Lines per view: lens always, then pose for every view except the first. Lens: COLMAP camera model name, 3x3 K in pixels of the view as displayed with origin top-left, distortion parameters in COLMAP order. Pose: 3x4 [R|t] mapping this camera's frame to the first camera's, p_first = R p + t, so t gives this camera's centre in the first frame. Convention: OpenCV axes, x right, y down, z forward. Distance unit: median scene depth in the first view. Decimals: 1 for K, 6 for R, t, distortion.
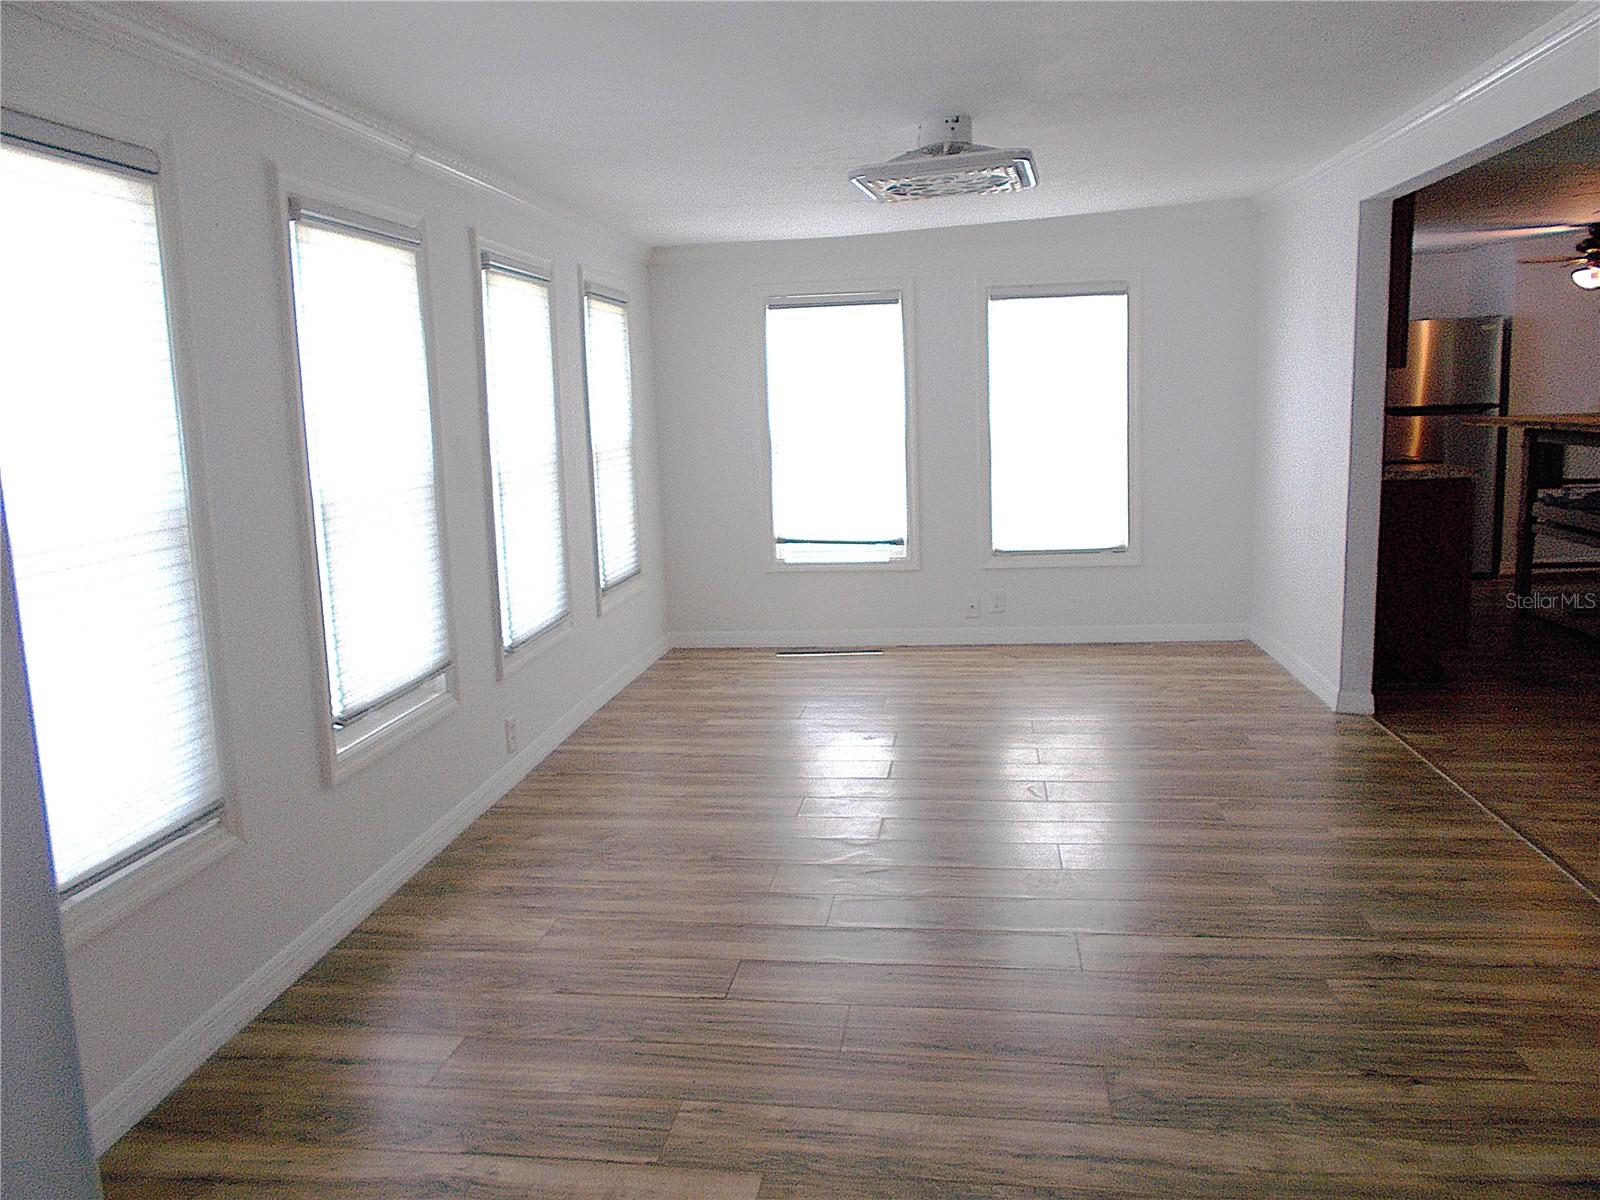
lens RADIAL K [[1203.7, 0, 800.0], [0, 1203.7, 600.0], [0, 0, 1]] dist [0.008696, 0.001318]
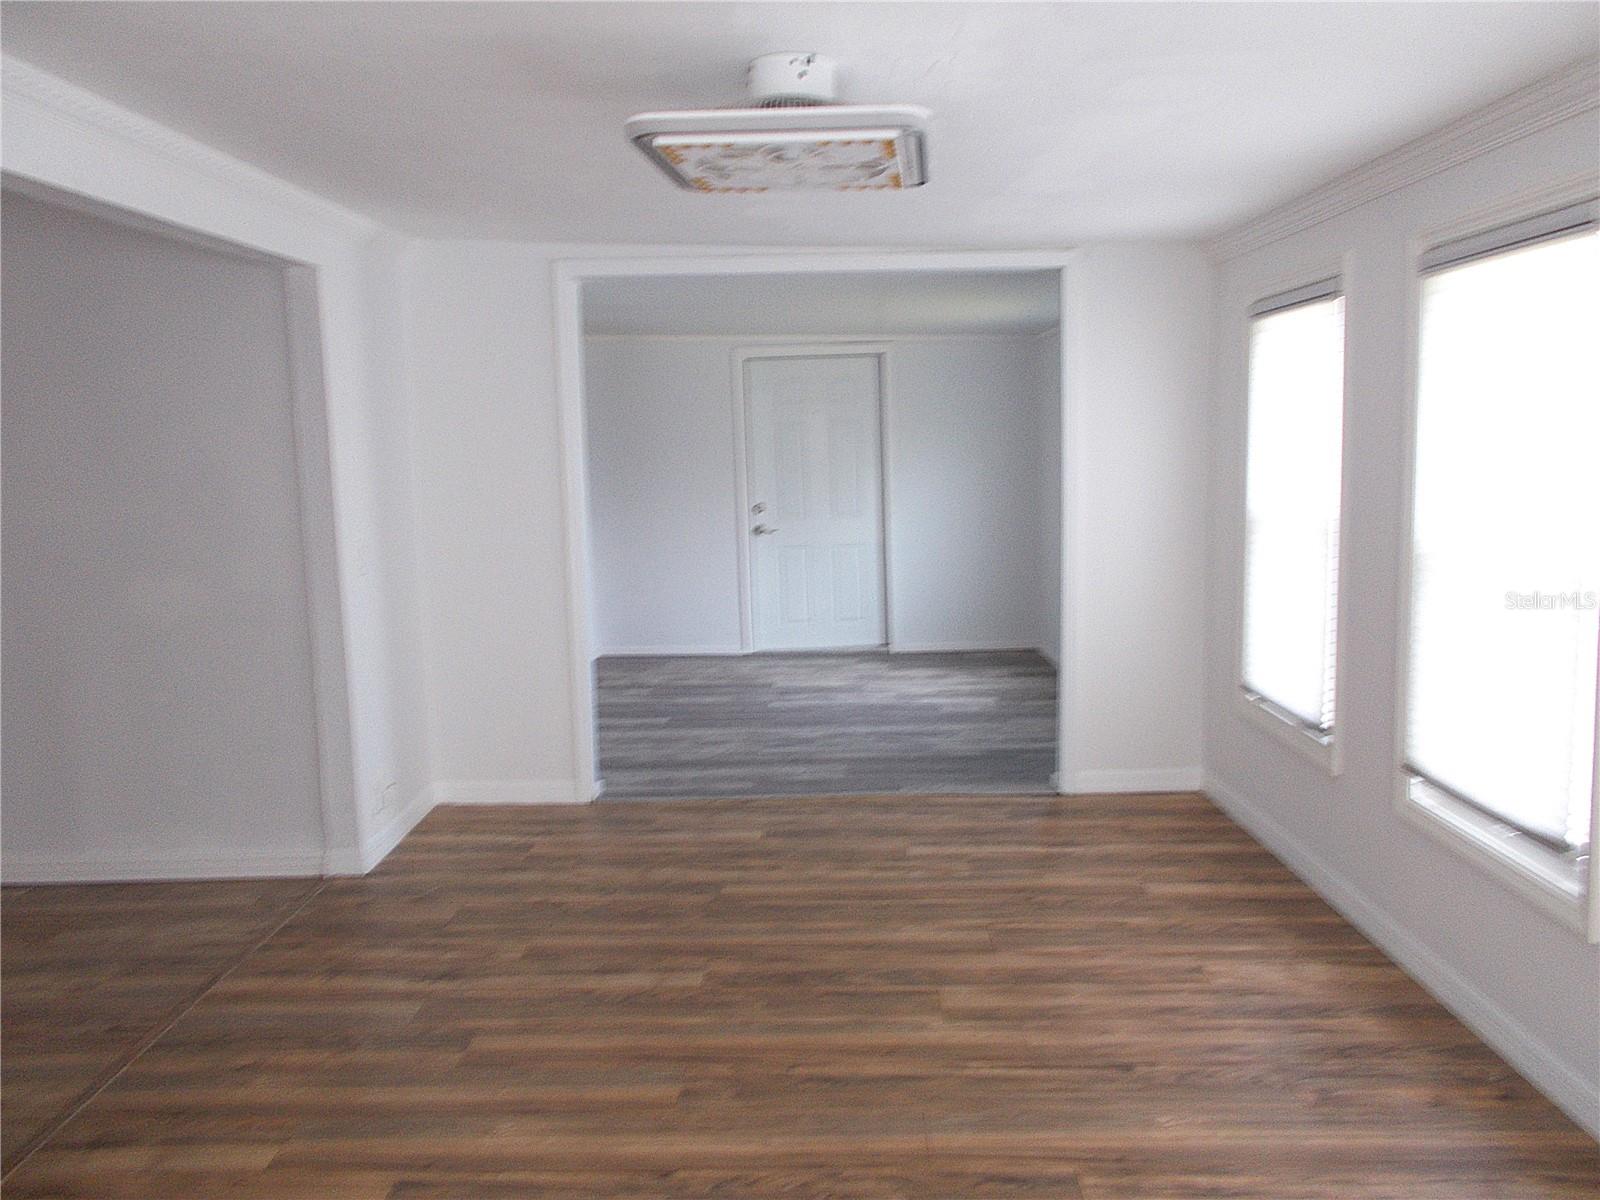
lens RADIAL K [[1203.7, 0, 800.0], [0, 1203.7, 600.0], [0, 0, 1]] dist [0.008696, 0.001318]
pose [[-0.991699, 0.070140, -0.107769, 0.145309], [0.035663, 0.955277, 0.293554, -0.223734], [0.123539, 0.287274, -0.949848, 1.193574]]
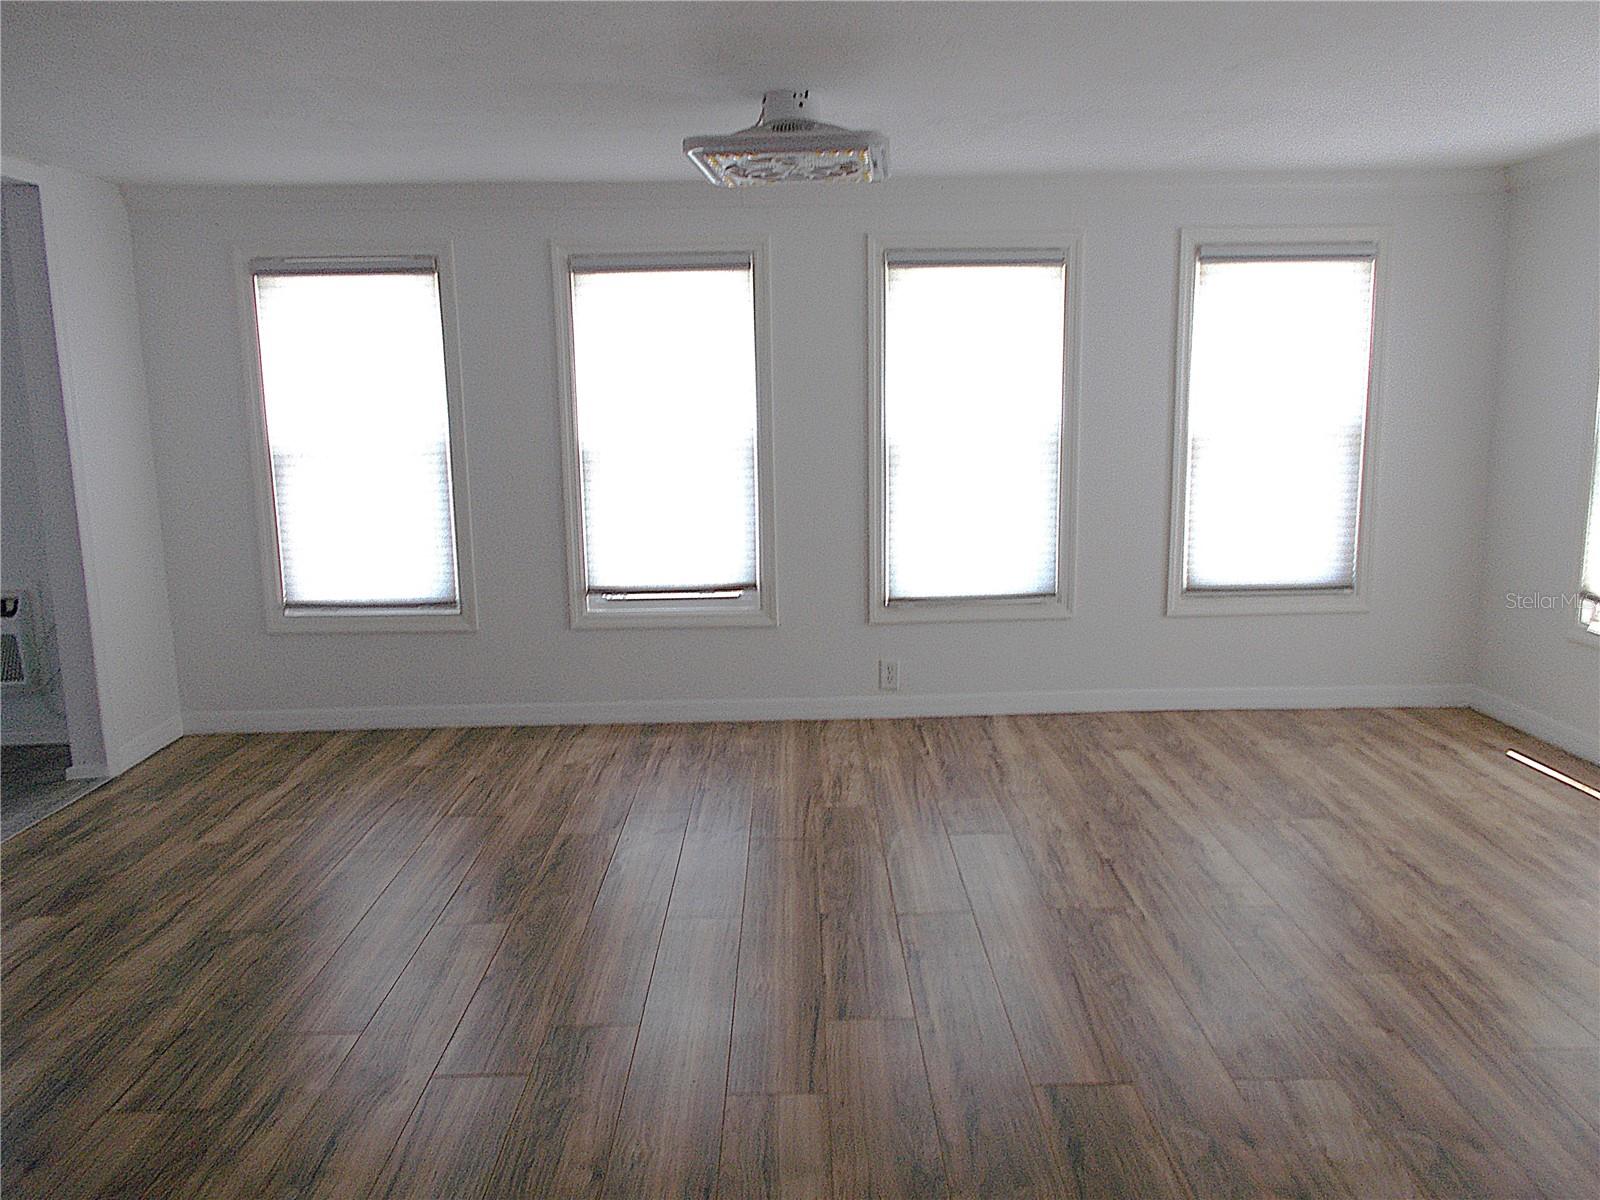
lens RADIAL K [[1222.8, 0, 820.2], [0, 1222.8, 593.7], [0, 0, 1]] dist [-0.007512, -0.004487]
pose [[0.161019, 0.199050, -0.966670, 0.766215], [-0.153113, 0.972631, 0.174773, -0.139554], [0.975002, 0.119867, 0.187089, 0.639405]]
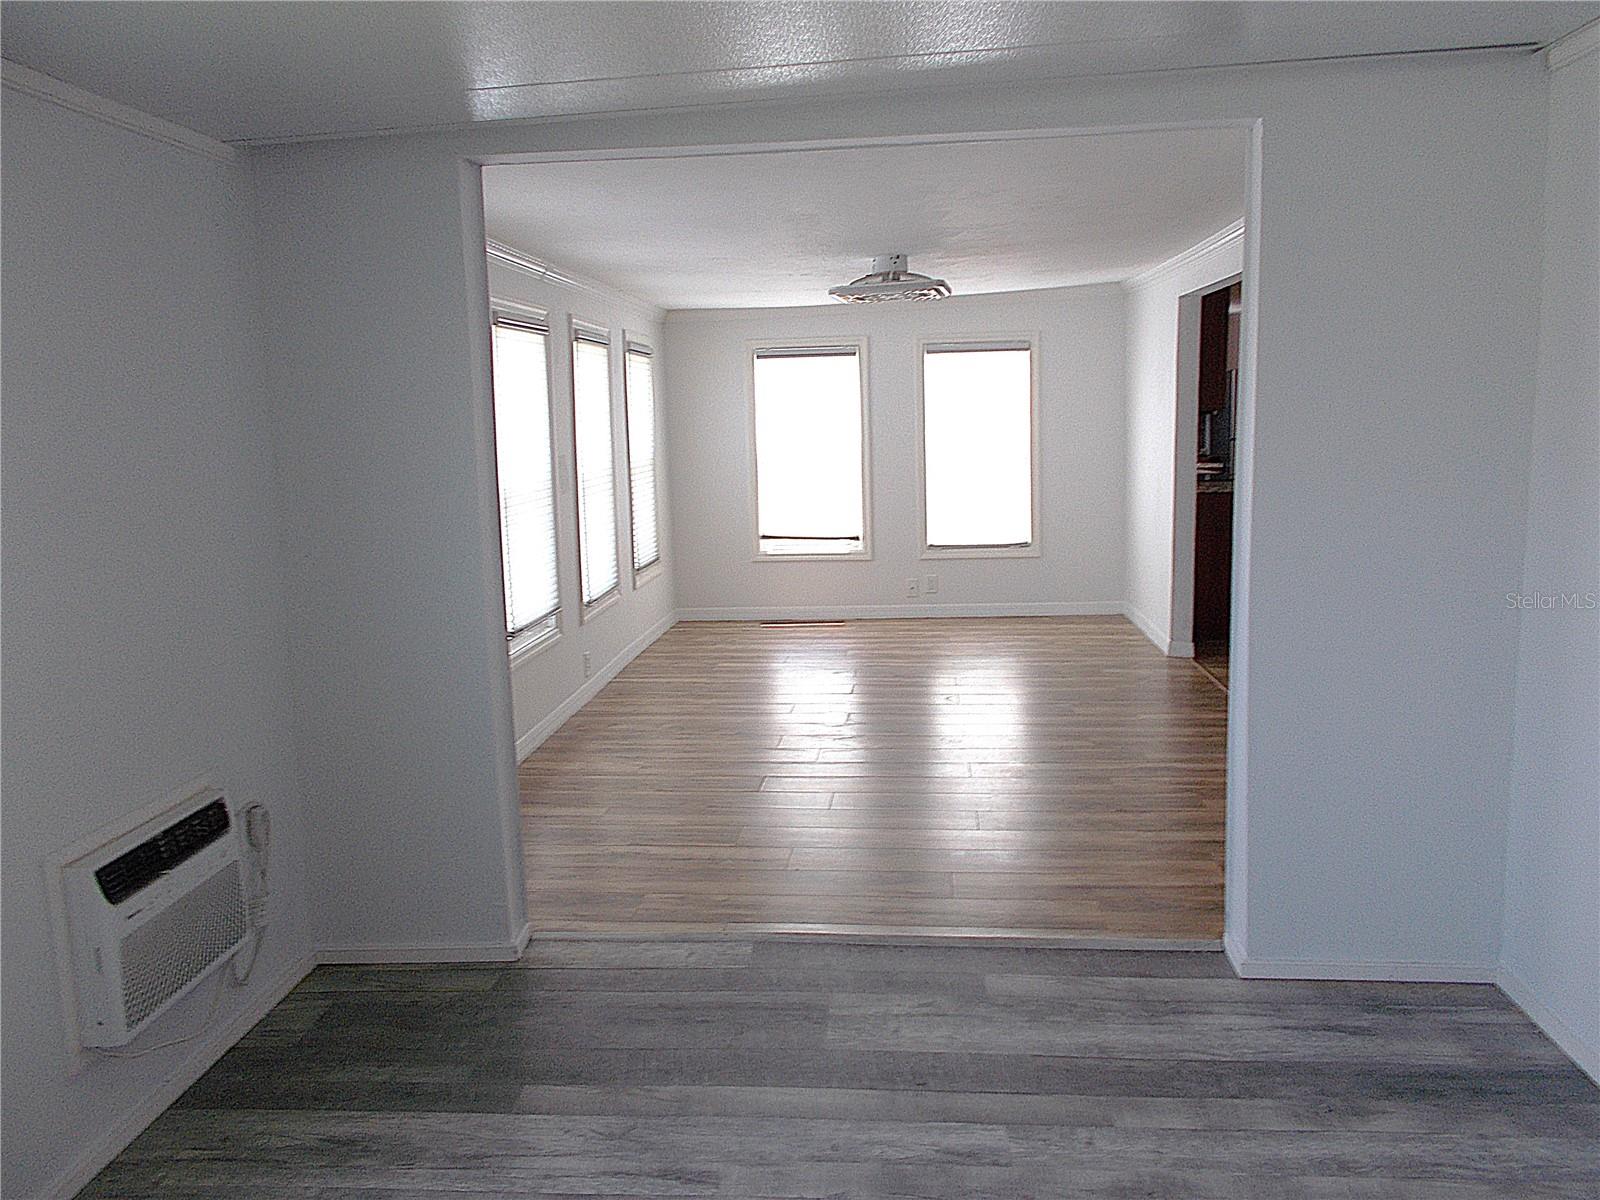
lens RADIAL K [[1203.7, 0, 800.0], [0, 1203.7, 600.0], [0, 0, 1]] dist [0.008696, 0.001318]
pose [[0.999135, 0.002917, 0.041482, -0.042606], [-0.002301, 0.999886, -0.014895, 0.050140], [-0.041521, 0.014787, 0.999028, -0.388187]]
